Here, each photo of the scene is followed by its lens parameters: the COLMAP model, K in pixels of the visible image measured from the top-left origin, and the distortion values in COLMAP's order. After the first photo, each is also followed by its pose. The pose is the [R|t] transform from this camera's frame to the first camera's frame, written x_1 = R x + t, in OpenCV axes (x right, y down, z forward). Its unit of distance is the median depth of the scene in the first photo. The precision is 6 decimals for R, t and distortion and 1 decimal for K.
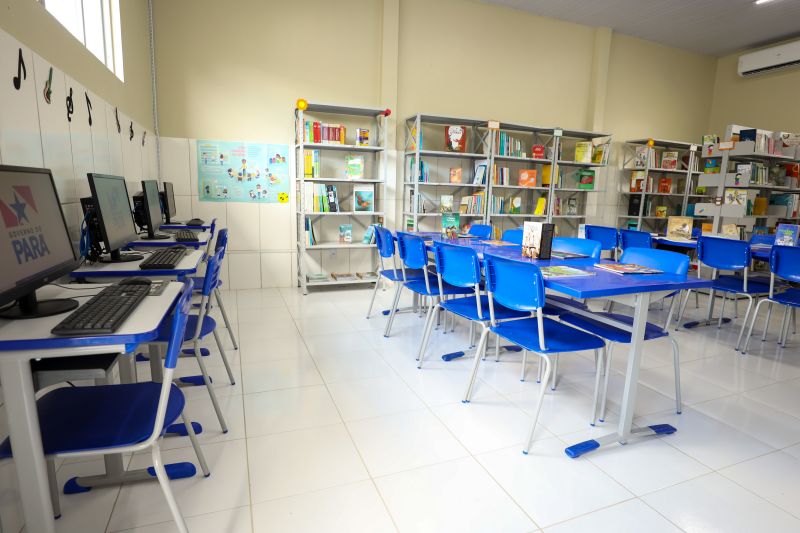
lens RADIAL K [[432.1, 0, 401.2], [0, 432.1, 268.6], [0, 0, 1]] dist [-0.042799, 0.012302]
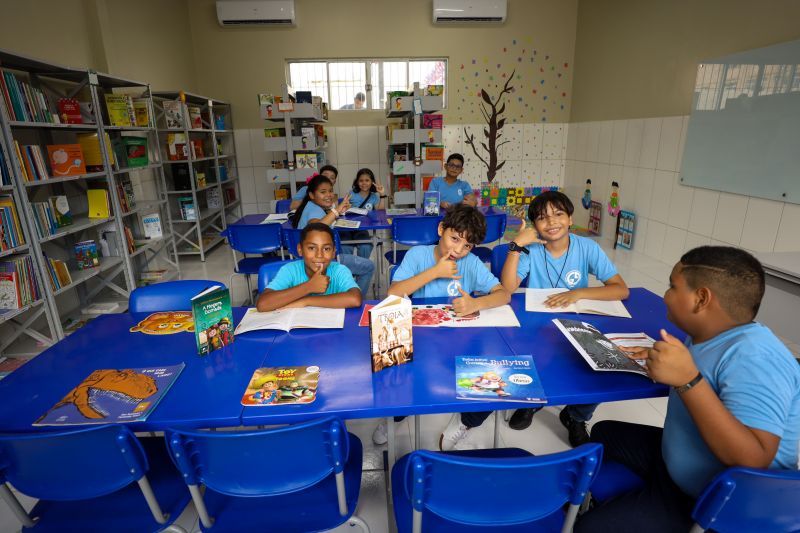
lens RADIAL K [[432.1, 0, 400.7], [0, 432.1, 269.8], [0, 0, 1]] dist [-0.042799, 0.012302]
pose [[0.291286, -0.318162, 0.902178, -0.128557], [0.192826, 0.943244, 0.270386, -0.146339], [-0.937001, 0.095203, 0.336104, 0.438934]]
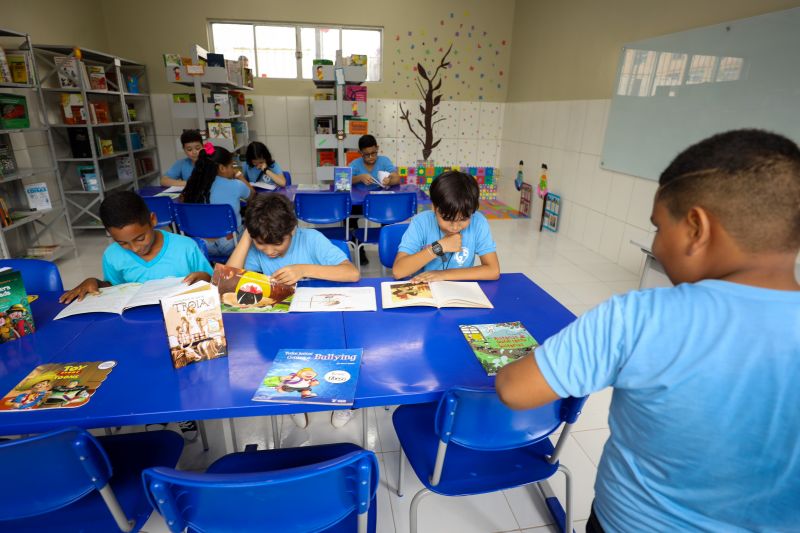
lens RADIAL K [[432.1, 0, 399.6], [0, 432.1, 269.0], [0, 0, 1]] dist [-0.042799, 0.012302]
pose [[0.207285, -0.359101, 0.909989, -0.082696], [0.150118, 0.930851, 0.333139, -0.128367], [-0.966694, 0.067550, 0.246859, 0.376413]]
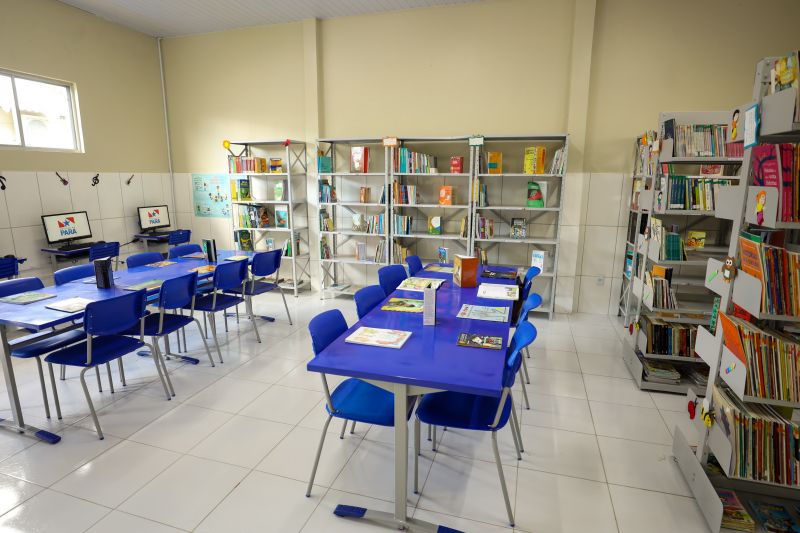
lens RADIAL K [[432.1, 0, 398.8], [0, 432.1, 267.0], [0, 0, 1]] dist [-0.042799, 0.012302]
pose [[0.784483, 0.100783, -0.611906, 0.815479], [-0.087413, 0.994825, 0.051784, -0.105668], [0.613958, 0.012865, 0.789233, 0.251497]]
